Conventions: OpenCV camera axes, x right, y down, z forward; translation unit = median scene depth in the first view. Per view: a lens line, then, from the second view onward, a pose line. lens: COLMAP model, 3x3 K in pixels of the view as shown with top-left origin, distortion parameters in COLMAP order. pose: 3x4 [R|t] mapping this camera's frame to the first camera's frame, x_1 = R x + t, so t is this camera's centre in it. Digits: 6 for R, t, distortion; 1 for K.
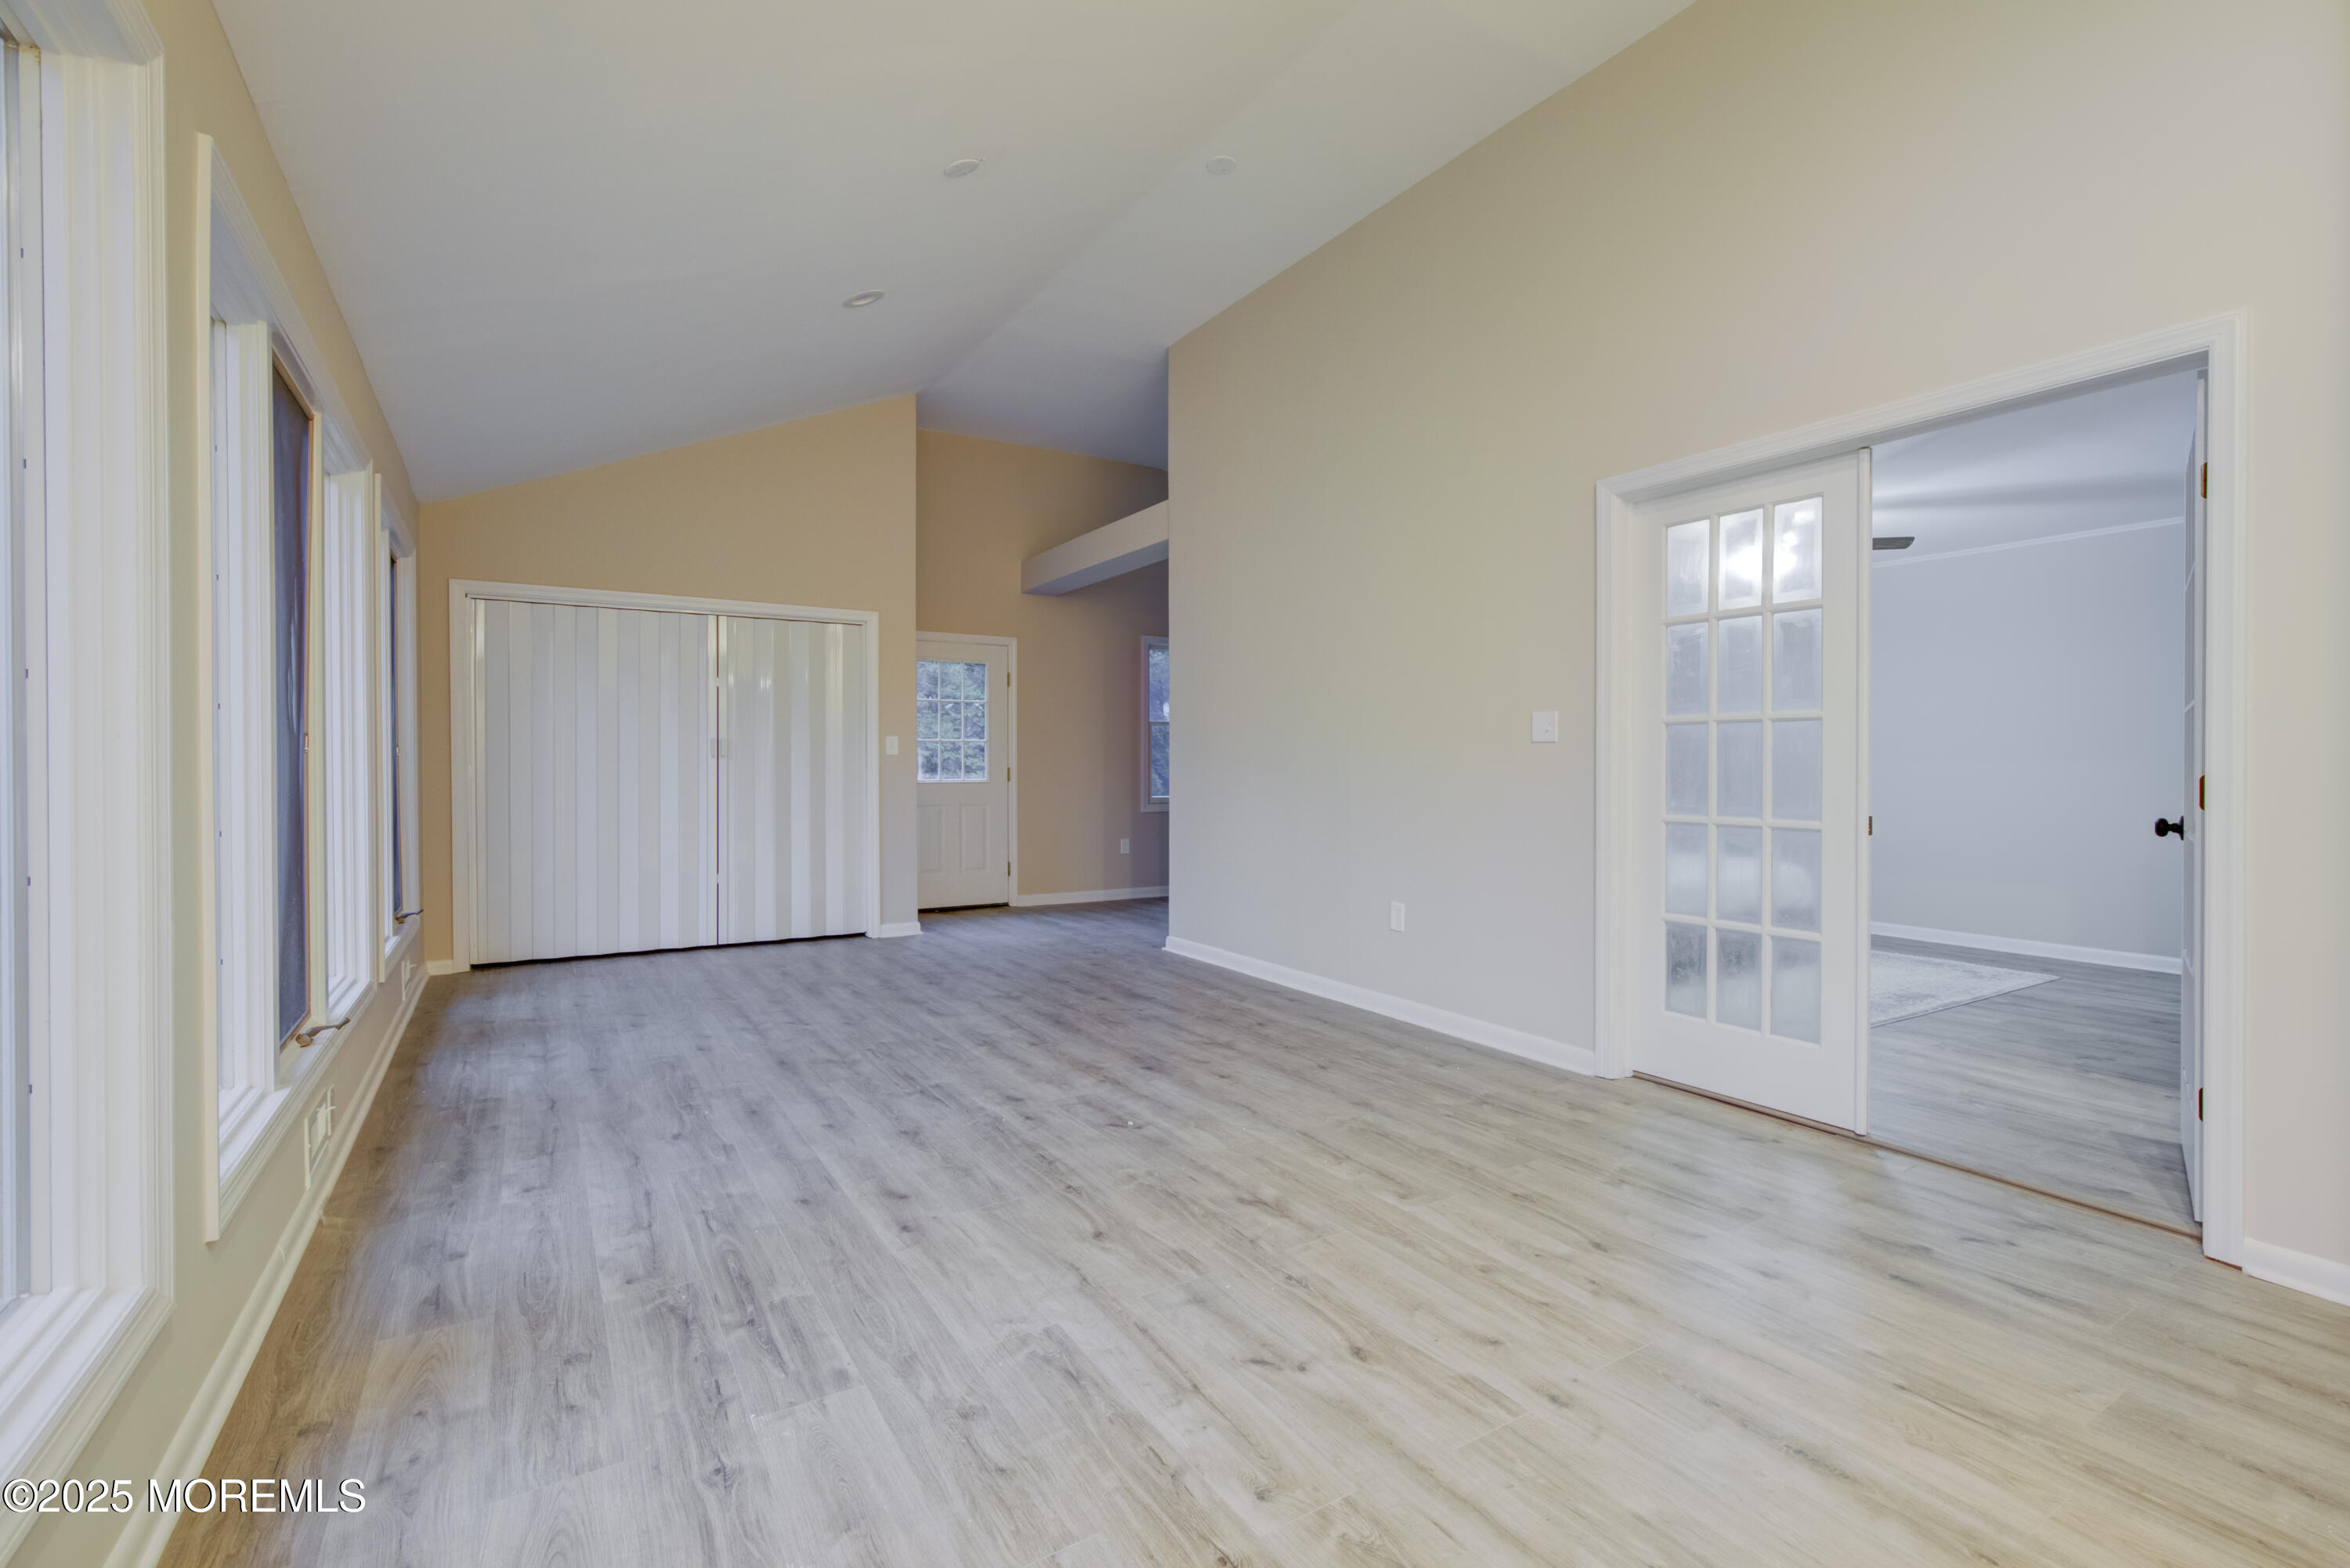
lens RADIAL K [[1053.8, 0, 1181.8], [0, 1053.8, 771.5], [0, 0, 1]] dist [-0.001915, 0.000782]
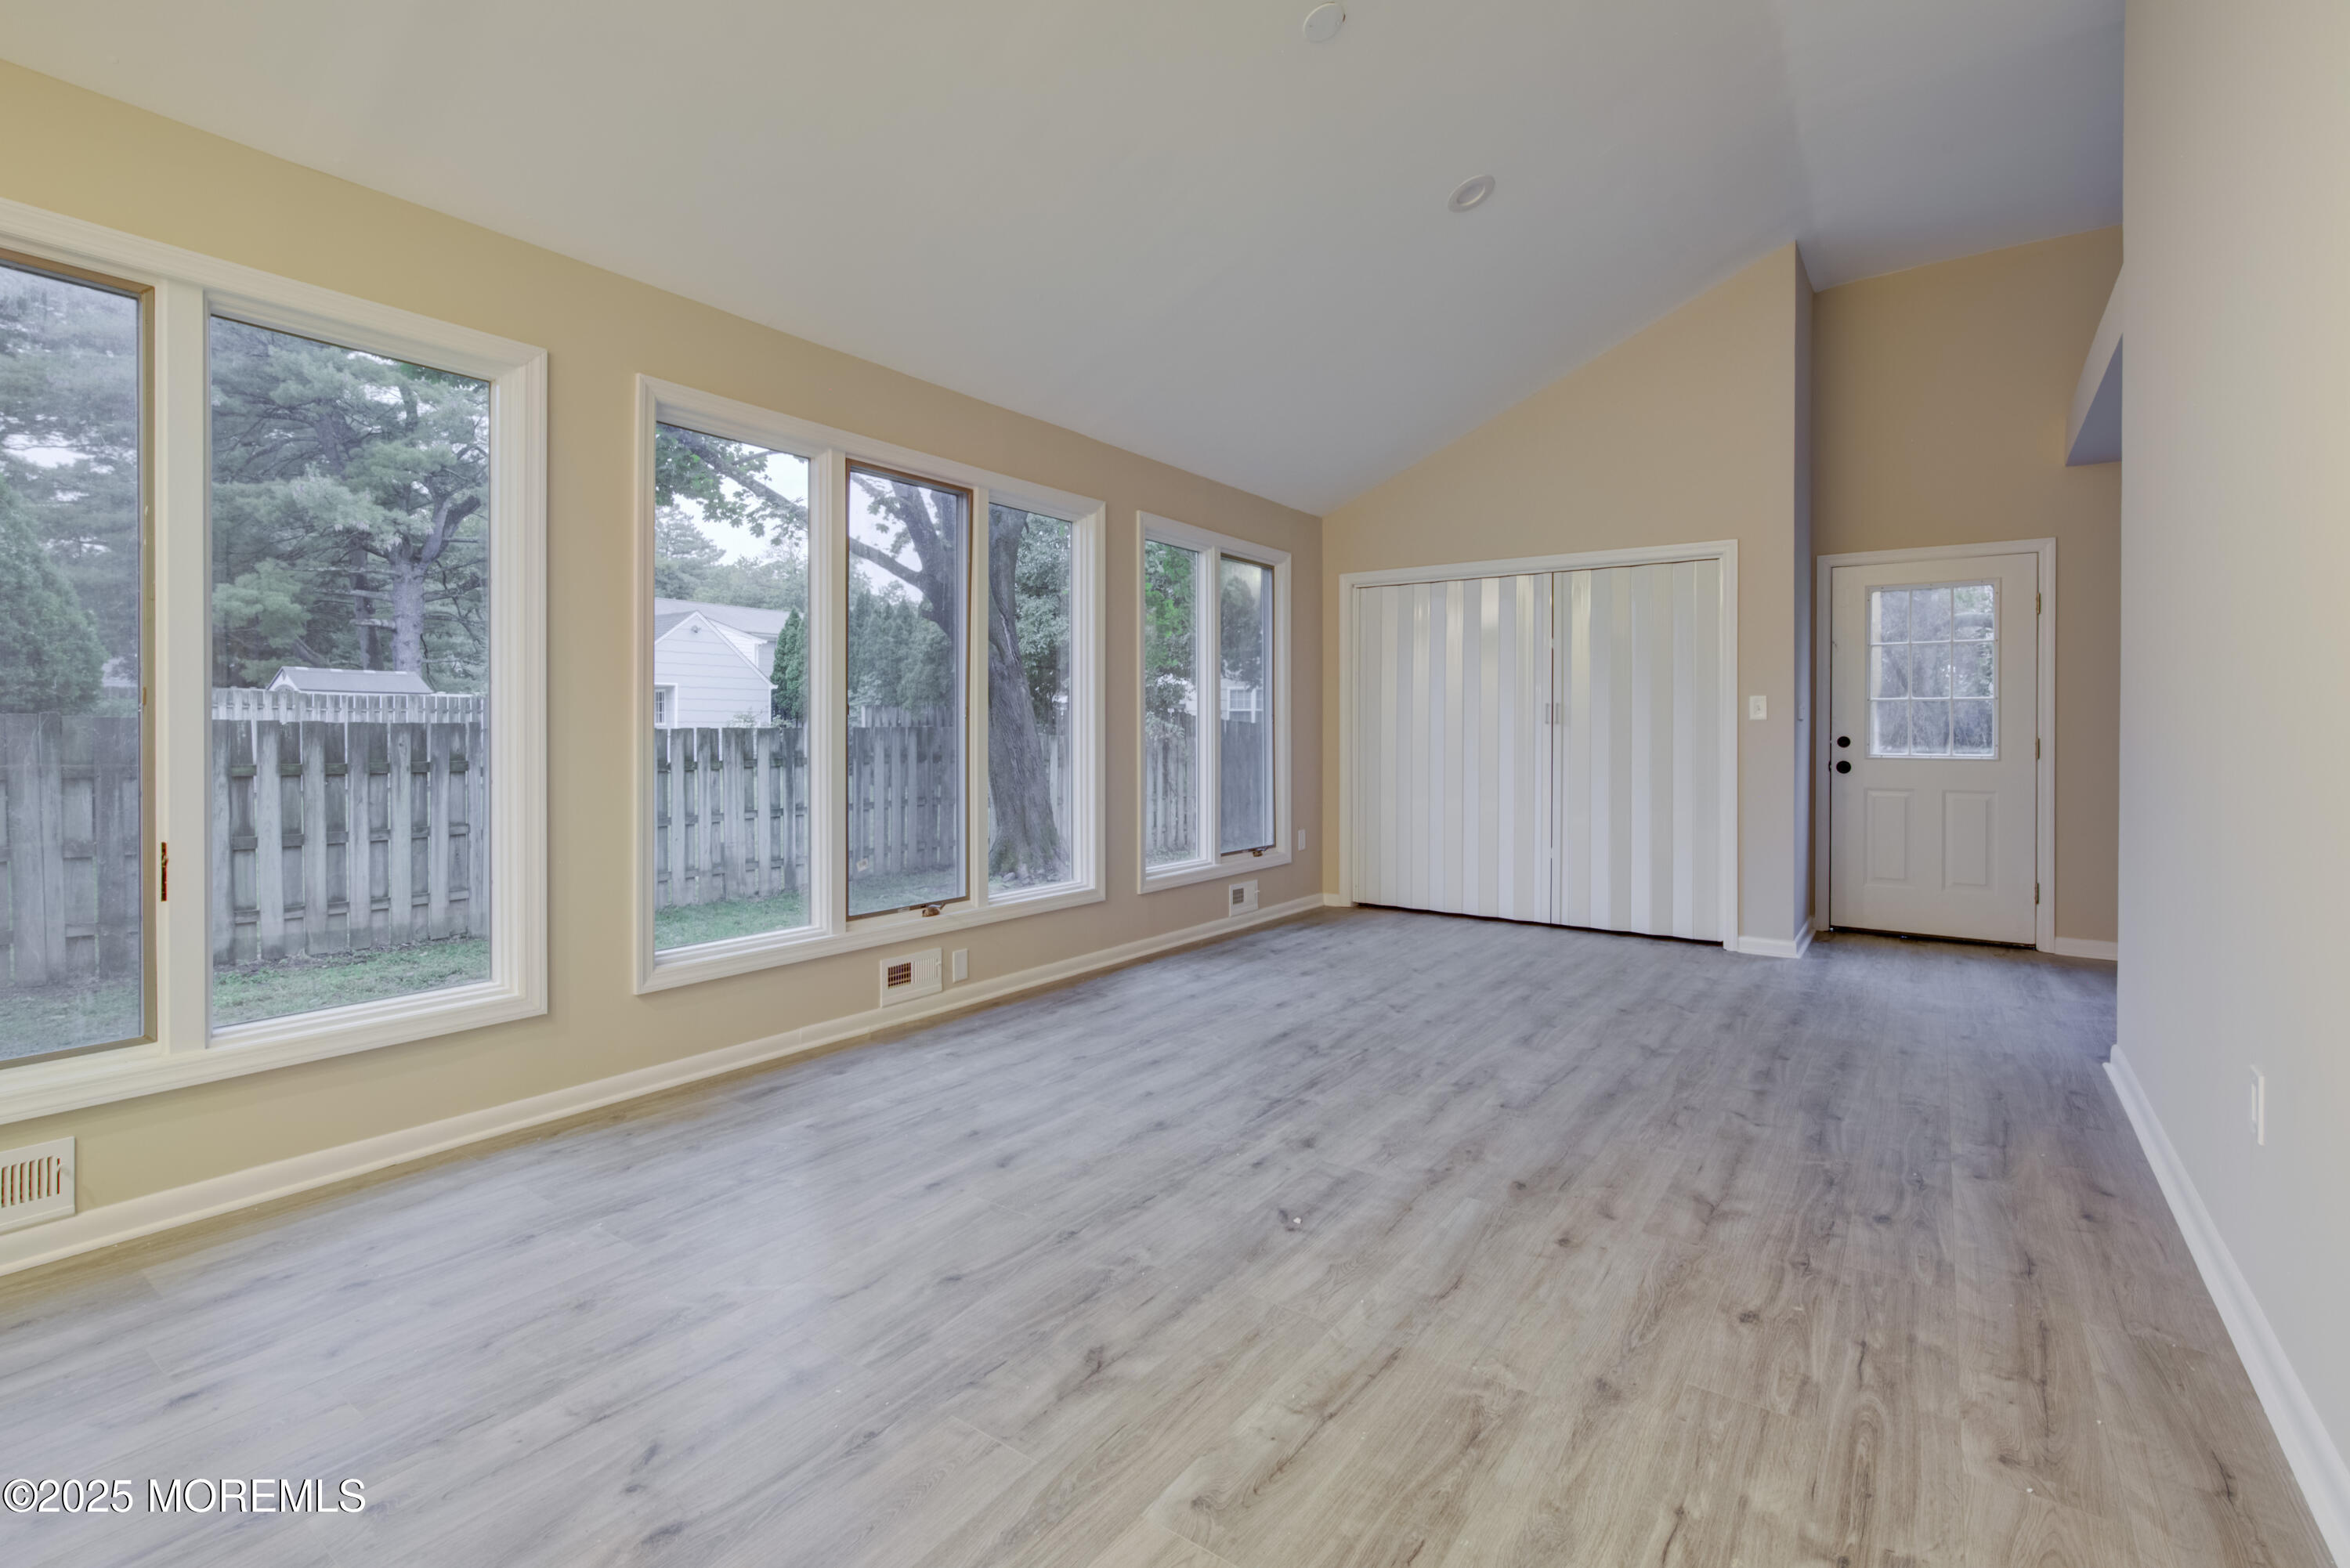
lens RADIAL K [[1057.3, 0, 1194.9], [0, 1057.3, 733.8], [0, 0, 1]] dist [-0.002607, 0.000288]
pose [[0.382087, 0.002823, -0.924122, 0.593816], [-0.008969, 0.999960, -0.000654, -0.006036], [0.924083, 0.008538, 0.382097, 0.633494]]
